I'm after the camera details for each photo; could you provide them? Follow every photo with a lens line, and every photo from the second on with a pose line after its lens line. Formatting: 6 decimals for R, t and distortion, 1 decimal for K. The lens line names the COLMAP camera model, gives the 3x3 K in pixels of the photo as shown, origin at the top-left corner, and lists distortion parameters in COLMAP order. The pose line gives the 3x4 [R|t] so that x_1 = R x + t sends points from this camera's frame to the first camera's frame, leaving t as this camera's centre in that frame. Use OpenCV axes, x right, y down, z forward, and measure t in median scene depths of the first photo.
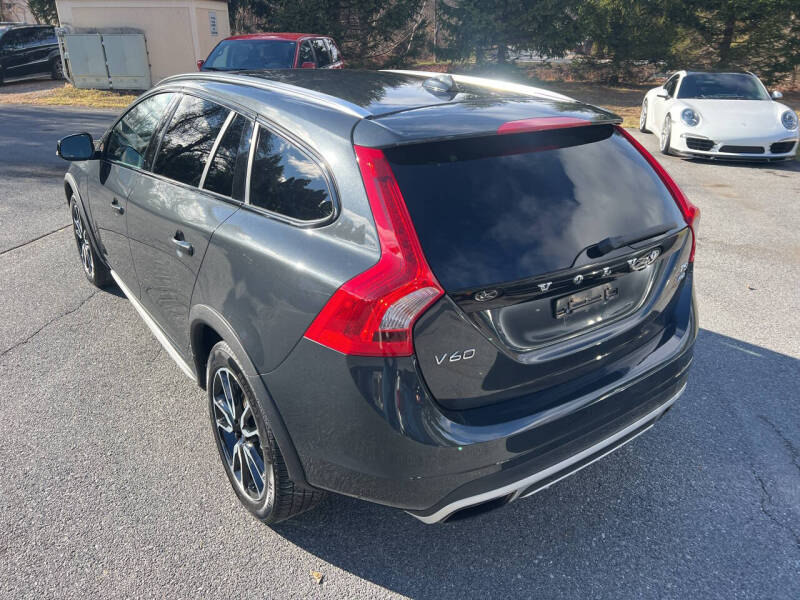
lens RADIAL K [[601.3, 0, 403.1], [0, 601.3, 298.4], [0, 0, 1]] dist [0.056109, -0.059206]
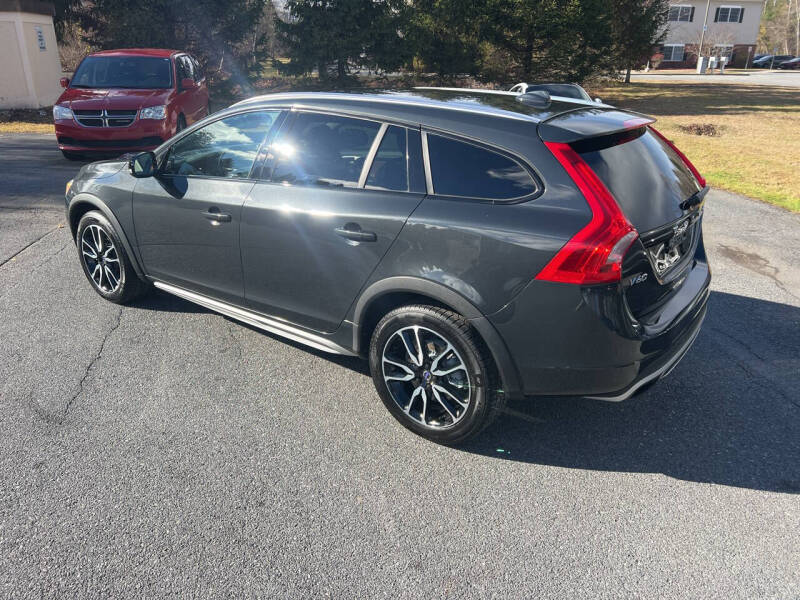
lens RADIAL K [[601.3, 0, 393.5], [0, 601.3, 297.1], [0, 0, 1]] dist [0.056109, -0.059206]
pose [[0.955631, -0.111181, 0.272778, -0.095633], [0.116706, 0.993158, -0.004062, 0.007996], [-0.270460, 0.035716, 0.962069, -0.028501]]
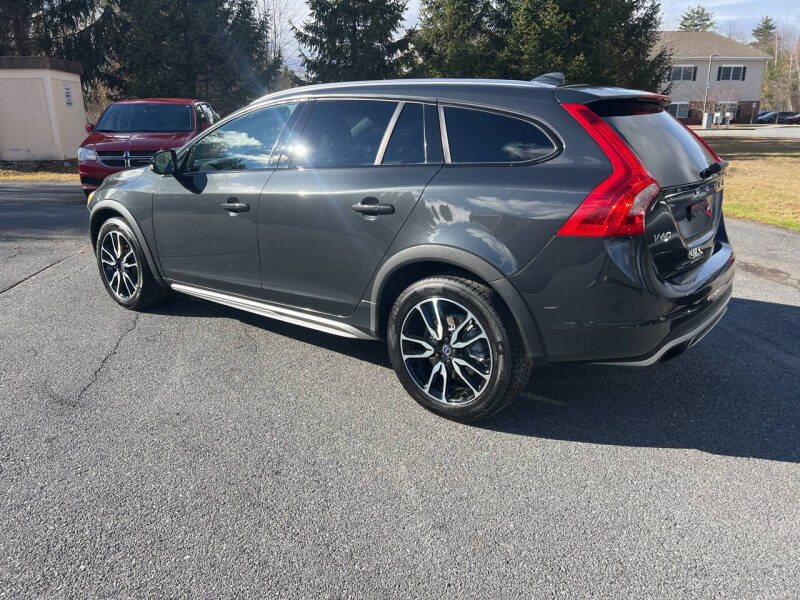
lens RADIAL K [[601.3, 0, 393.1], [0, 601.3, 299.6], [0, 0, 1]] dist [0.056109, -0.059206]
pose [[0.960613, -0.093747, 0.261598, -0.099285], [0.123335, 0.987410, -0.099050, 0.033086], [-0.249019, 0.127413, 0.960081, -0.023744]]
